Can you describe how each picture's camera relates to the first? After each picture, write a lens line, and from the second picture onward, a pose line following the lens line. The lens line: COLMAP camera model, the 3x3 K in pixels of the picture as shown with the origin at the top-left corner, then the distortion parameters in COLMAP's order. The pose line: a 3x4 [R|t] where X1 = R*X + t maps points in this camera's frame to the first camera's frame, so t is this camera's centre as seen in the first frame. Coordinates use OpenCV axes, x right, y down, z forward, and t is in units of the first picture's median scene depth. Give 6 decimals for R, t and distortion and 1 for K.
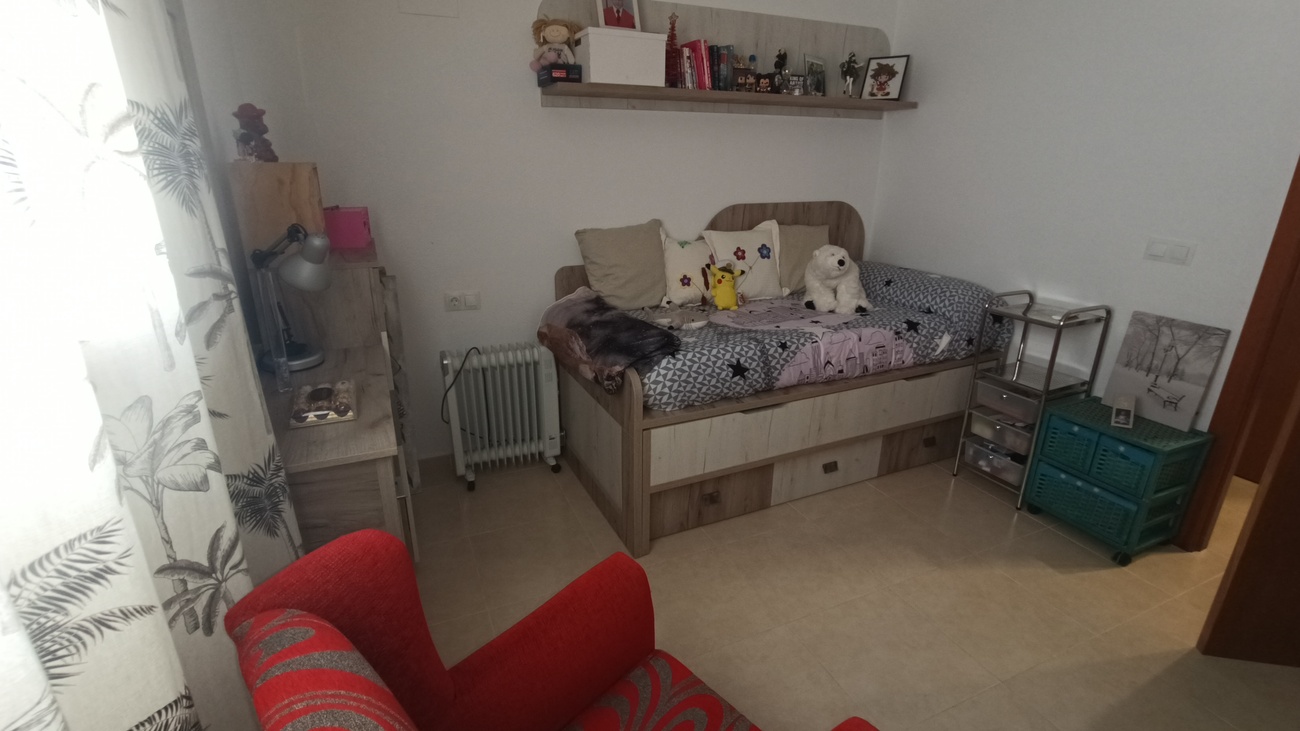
lens RADIAL K [[592.5, 0, 640.5], [0, 592.5, 361.8], [0, 0, 1]] dist [-0.033008, 0.021461]
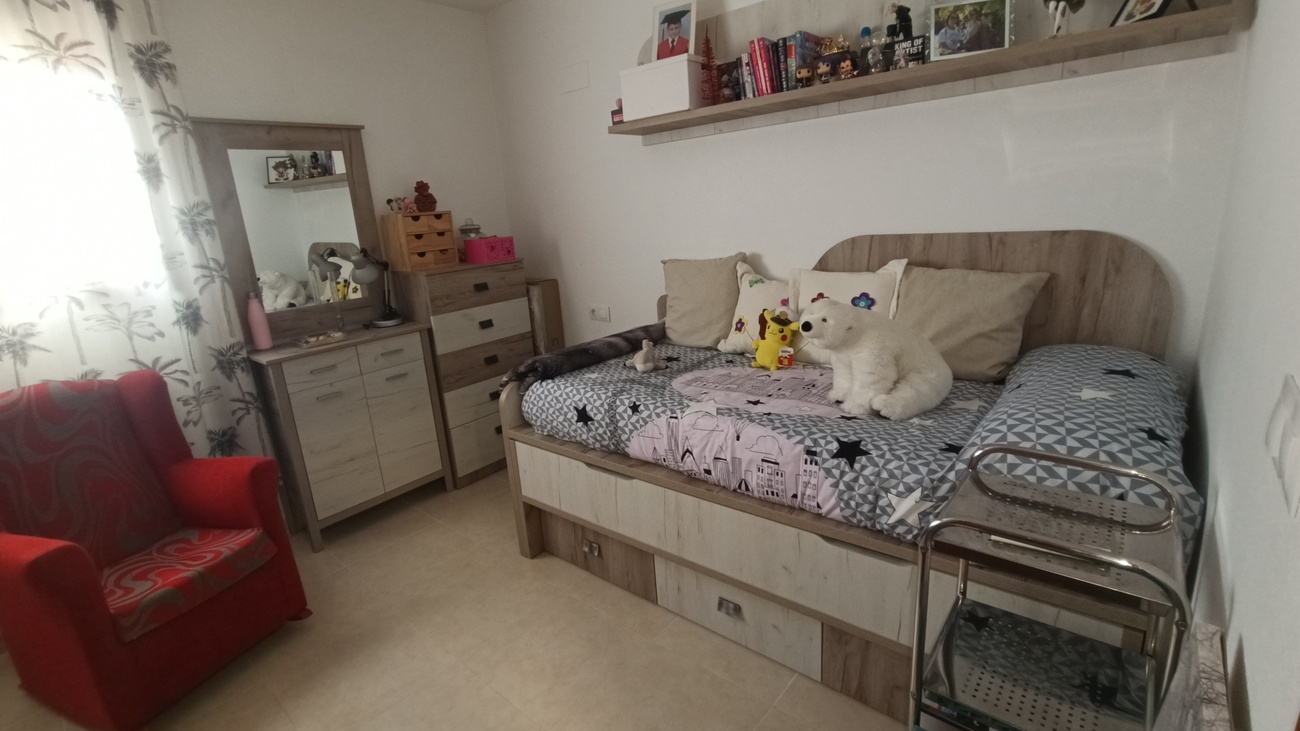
lens RADIAL K [[592.5, 0, 640.5], [0, 592.5, 361.8], [0, 0, 1]] dist [-0.033008, 0.021461]
pose [[0.422971, 0.196141, -0.884661, 0.911160], [-0.225838, 0.968303, 0.106709, -0.169771], [0.877549, 0.154655, 0.453860, 0.587558]]
